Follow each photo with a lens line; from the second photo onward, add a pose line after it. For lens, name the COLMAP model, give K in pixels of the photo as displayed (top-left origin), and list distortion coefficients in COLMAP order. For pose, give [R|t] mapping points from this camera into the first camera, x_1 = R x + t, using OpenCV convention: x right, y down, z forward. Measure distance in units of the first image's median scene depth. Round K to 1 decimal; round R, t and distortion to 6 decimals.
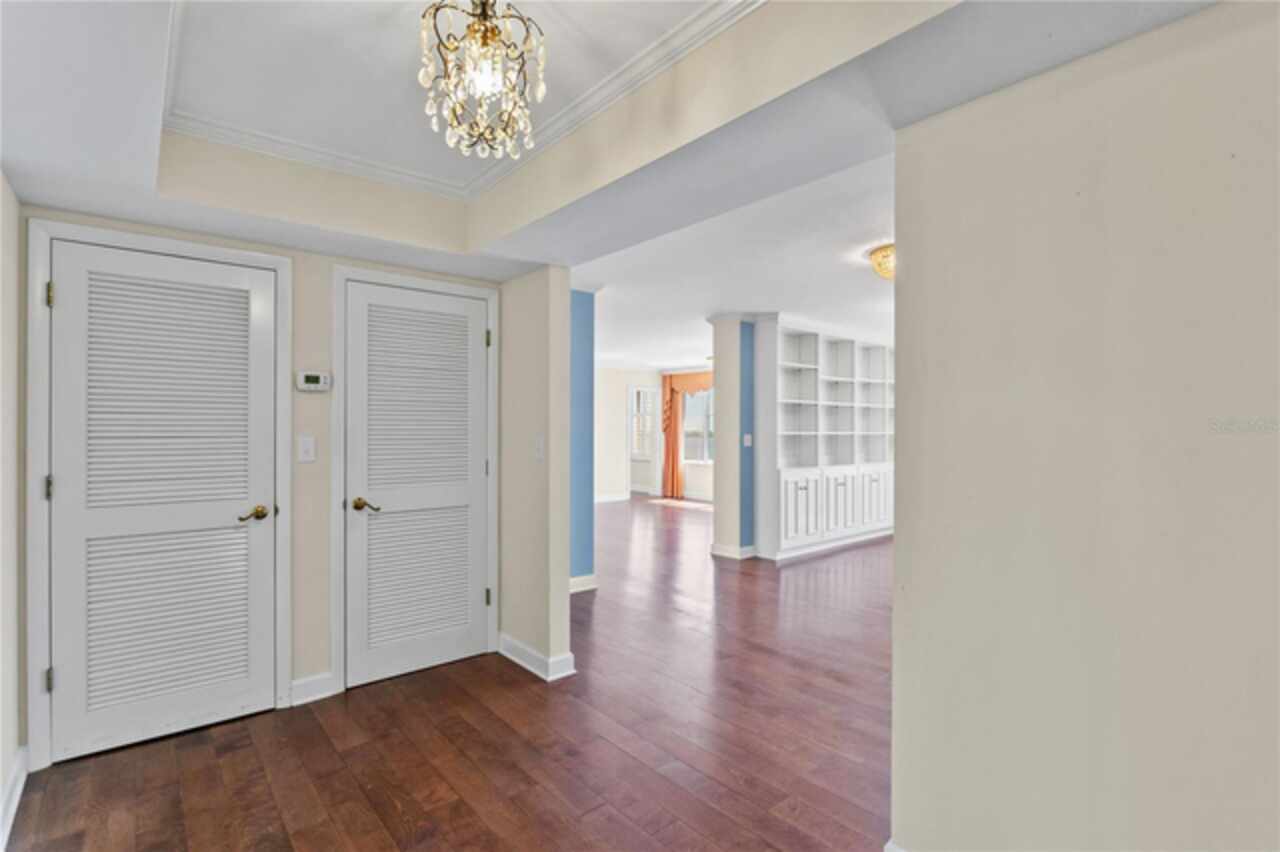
lens RADIAL K [[608.8, 0, 631.3], [0, 608.8, 425.7], [0, 0, 1]] dist [-0.017703, 0.003156]
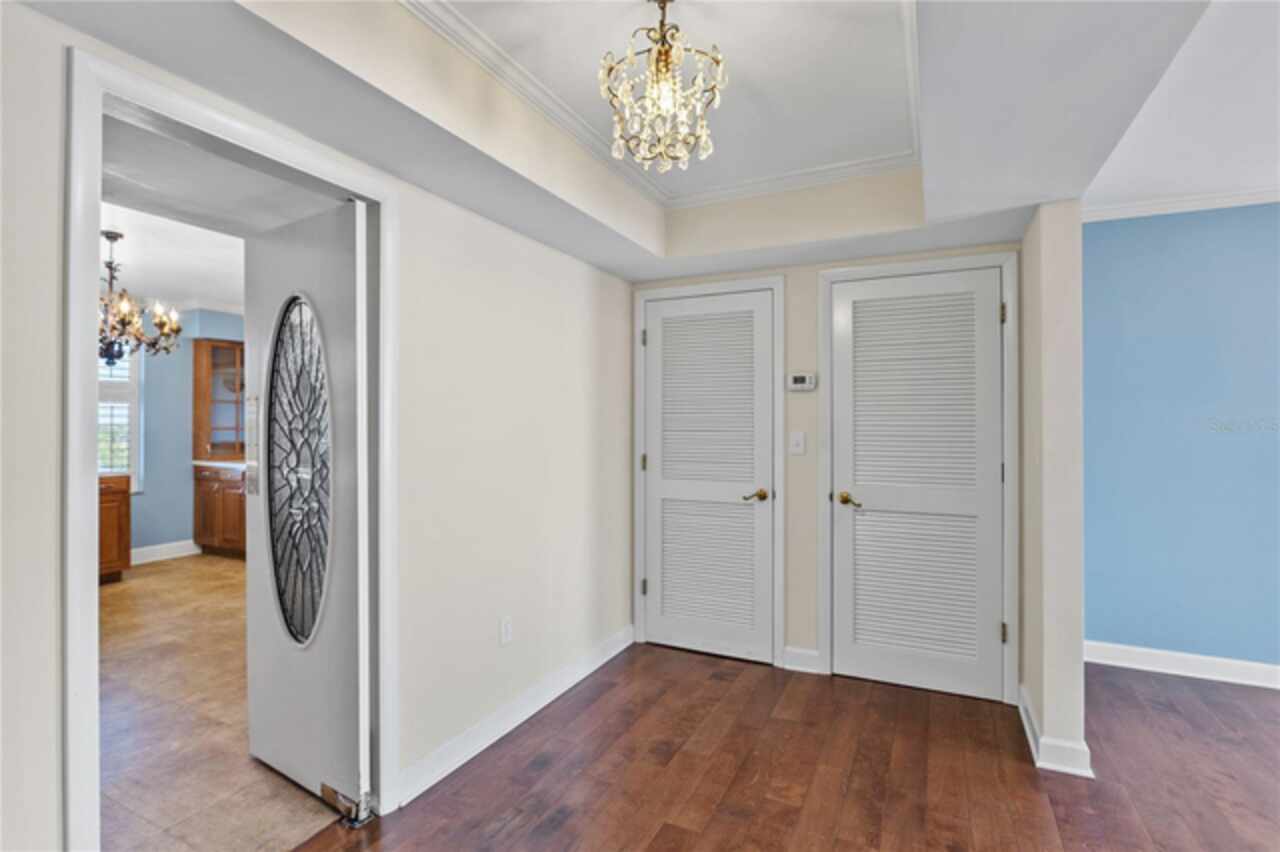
lens RADIAL K [[608.8, 0, 635.1], [0, 608.8, 418.9], [0, 0, 1]] dist [-0.017703, 0.003156]
pose [[0.403195, -0.009646, -0.915063, 0.379940], [0.001483, 0.999950, -0.009887, 0.005603], [0.915113, 0.002629, 0.403190, 0.284450]]
